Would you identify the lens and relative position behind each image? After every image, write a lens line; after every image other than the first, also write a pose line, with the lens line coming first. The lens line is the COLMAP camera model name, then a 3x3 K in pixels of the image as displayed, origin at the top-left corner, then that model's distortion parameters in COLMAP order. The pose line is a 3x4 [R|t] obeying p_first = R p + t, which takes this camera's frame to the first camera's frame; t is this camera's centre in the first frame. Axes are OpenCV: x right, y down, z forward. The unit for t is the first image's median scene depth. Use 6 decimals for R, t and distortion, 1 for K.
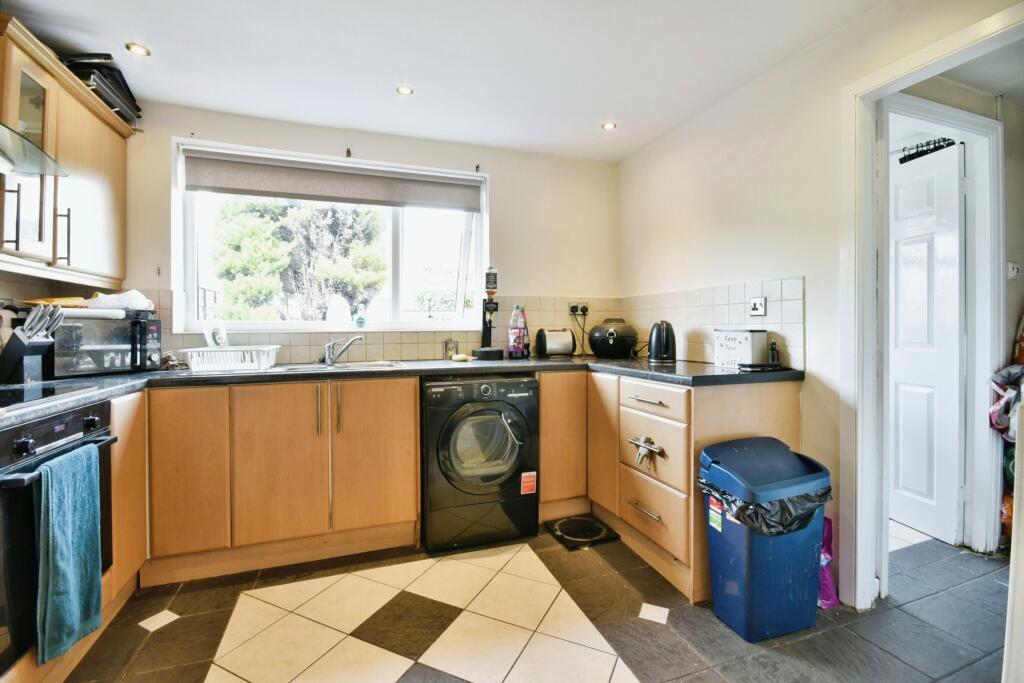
lens RADIAL K [[448.1, 0, 500.0], [0, 448.1, 325.6], [0, 0, 1]] dist [0.001654, -0.003739]
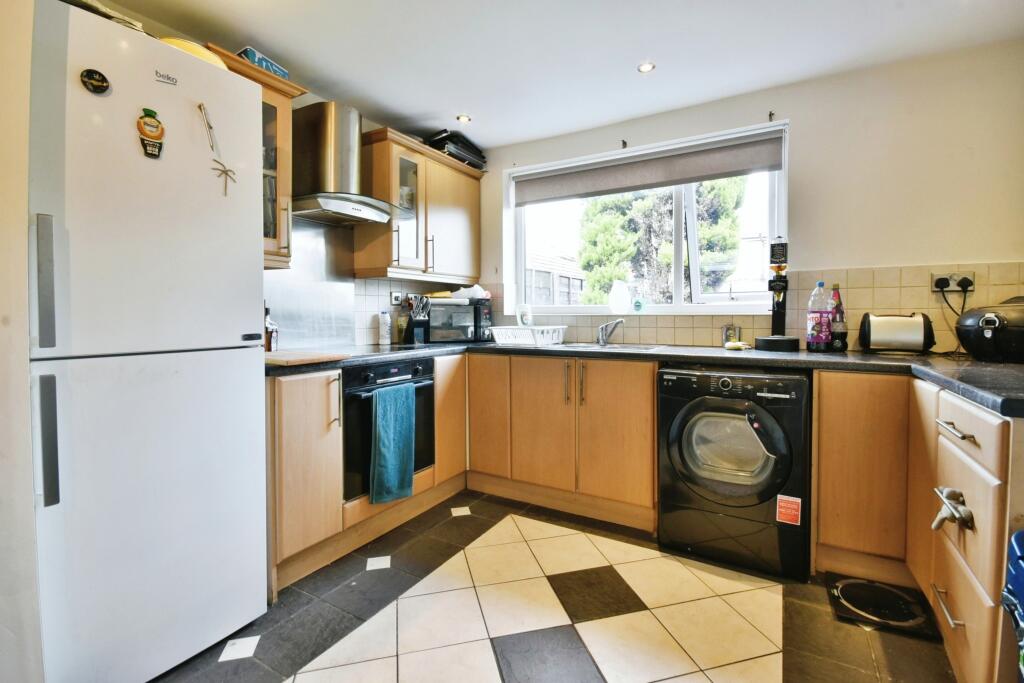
lens RADIAL K [[448.1, 0, 521.2], [0, 448.1, 319.1], [0, 0, 1]] dist [0.001654, -0.003739]
pose [[0.662720, 0.013926, -0.748738, 0.346828], [0.002649, 0.999777, 0.020940, 0.000822], [0.748862, -0.015861, 0.662536, 0.143569]]
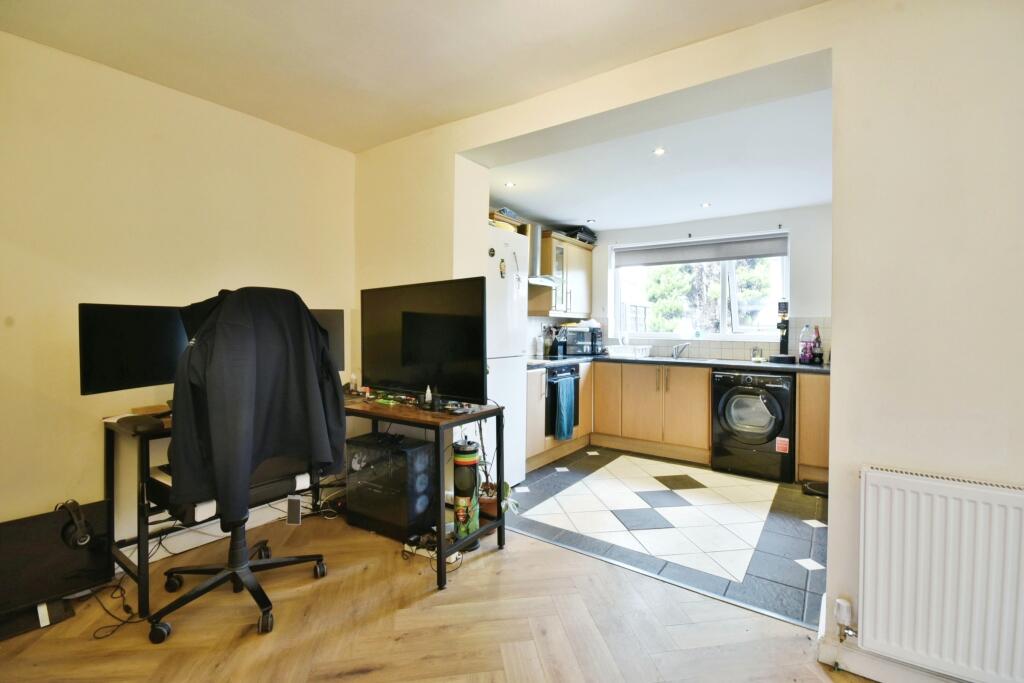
lens RADIAL K [[448.1, 0, 522.1], [0, 448.1, 320.8], [0, 0, 1]] dist [0.001654, -0.003739]
pose [[0.596471, 0.003448, -0.802627, 0.779357], [-0.008942, 0.999957, -0.002350, -0.059171], [0.802585, 0.008579, 0.596476, -0.633712]]
